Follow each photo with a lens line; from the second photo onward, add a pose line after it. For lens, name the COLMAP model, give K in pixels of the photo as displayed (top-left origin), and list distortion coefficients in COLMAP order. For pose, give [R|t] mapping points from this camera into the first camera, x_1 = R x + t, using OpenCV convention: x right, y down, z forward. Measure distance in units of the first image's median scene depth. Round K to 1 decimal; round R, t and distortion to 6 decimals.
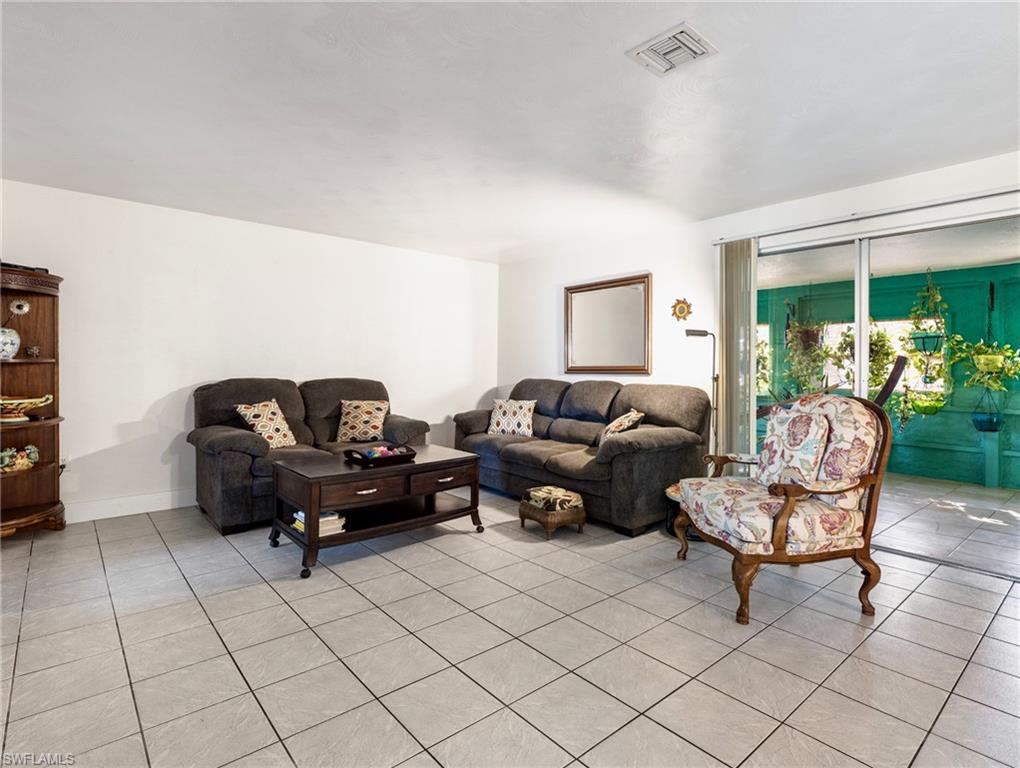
lens RADIAL K [[533.1, 0, 511.9], [0, 533.1, 358.2], [0, 0, 1]] dist [0.006968, -0.000124]
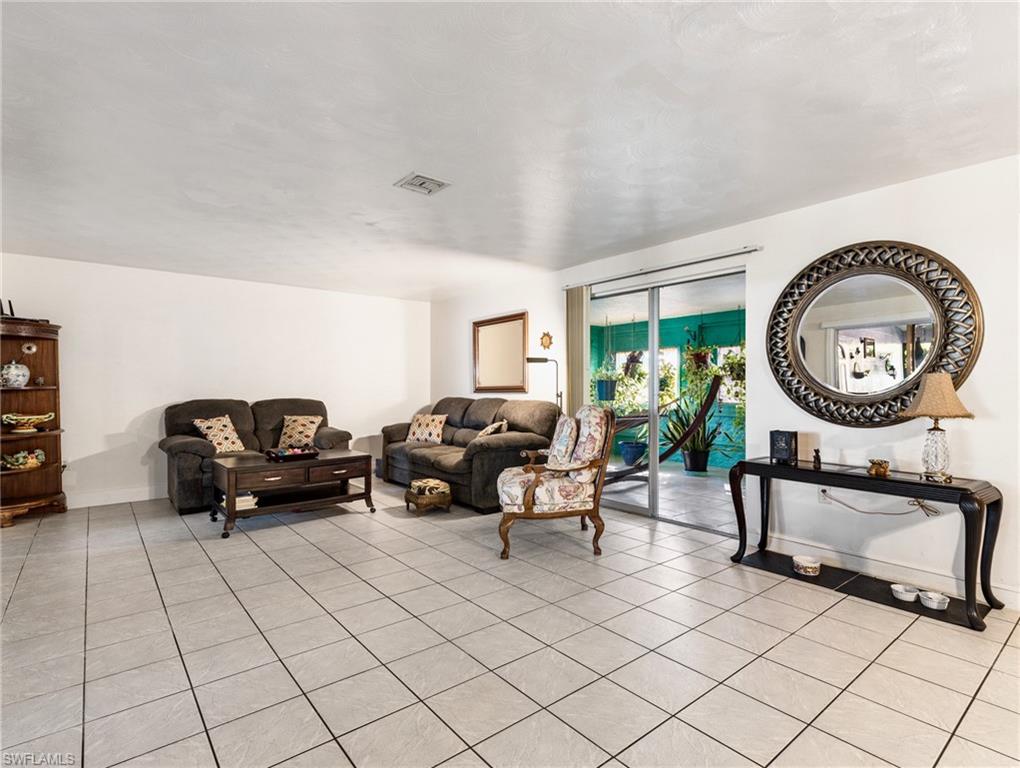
lens RADIAL K [[521.9, 0, 518.4], [0, 521.9, 384.2], [0, 0, 1]] dist [0.004350, 0.000413]
pose [[0.999662, -0.013209, -0.022402, 0.306727], [0.013410, 0.999871, 0.008875, -0.000064], [0.022282, -0.009173, 0.999710, -0.263655]]
